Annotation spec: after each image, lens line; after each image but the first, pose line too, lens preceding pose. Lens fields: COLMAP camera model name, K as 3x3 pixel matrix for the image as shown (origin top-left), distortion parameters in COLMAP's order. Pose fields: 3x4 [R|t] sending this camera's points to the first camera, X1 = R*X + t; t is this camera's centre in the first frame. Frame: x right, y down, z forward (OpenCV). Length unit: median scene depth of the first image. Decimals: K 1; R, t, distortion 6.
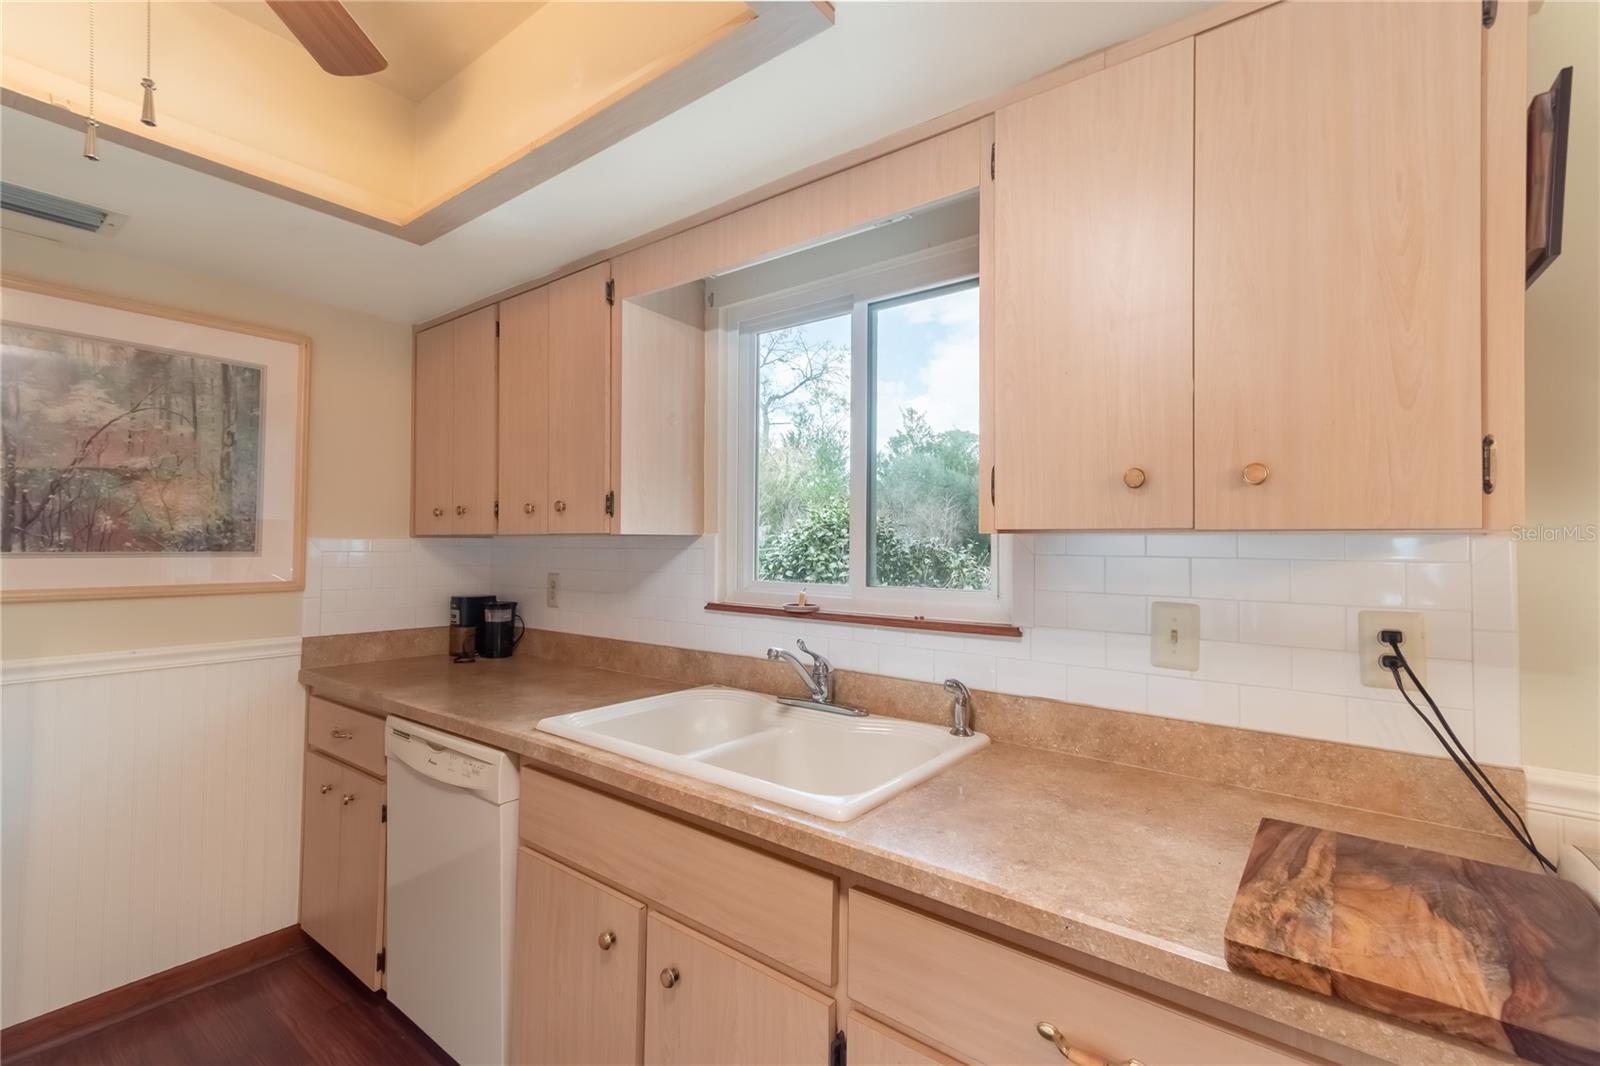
lens RADIAL K [[702.7, 0, 811.1], [0, 702.7, 531.6], [0, 0, 1]] dist [0.015515, 0.000001]
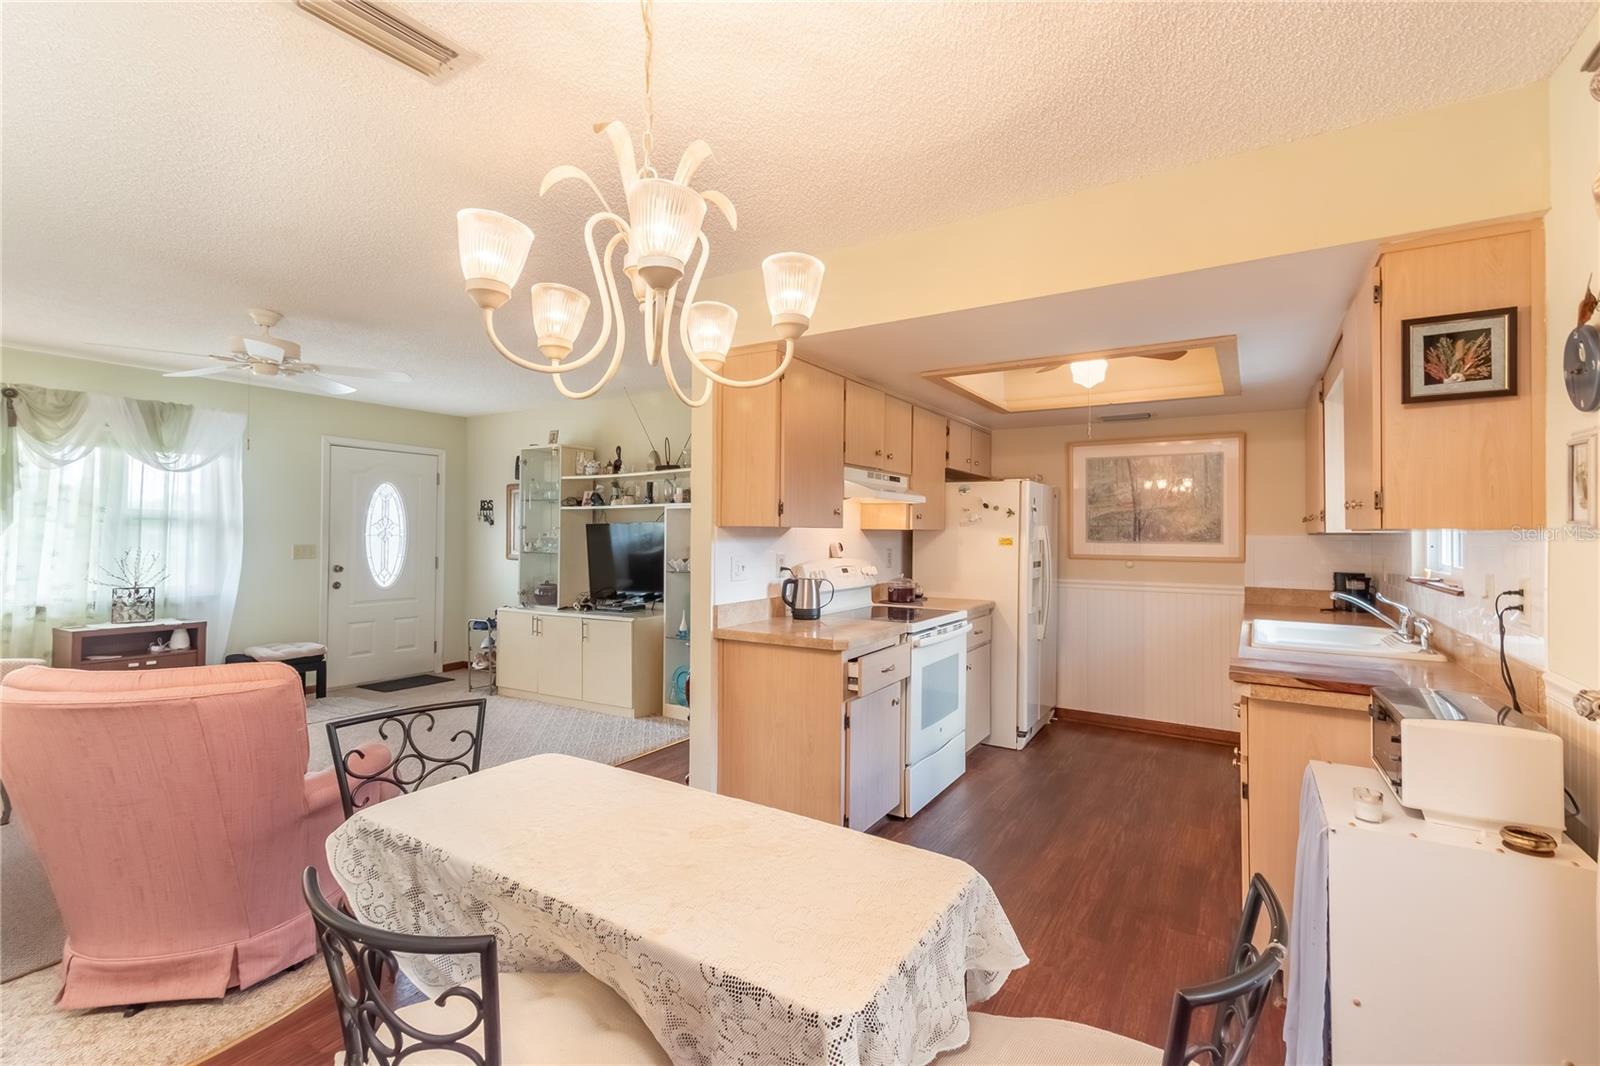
lens RADIAL K [[702.4, 0, 800.0], [0, 702.4, 524.9], [0, 0, 1]] dist [0.013120, -0.000040]
pose [[0.083023, -0.019960, -0.996348, 1.344111], [0.012504, 0.999742, -0.018986, 0.001965], [0.996469, -0.010882, 0.083251, -0.451482]]
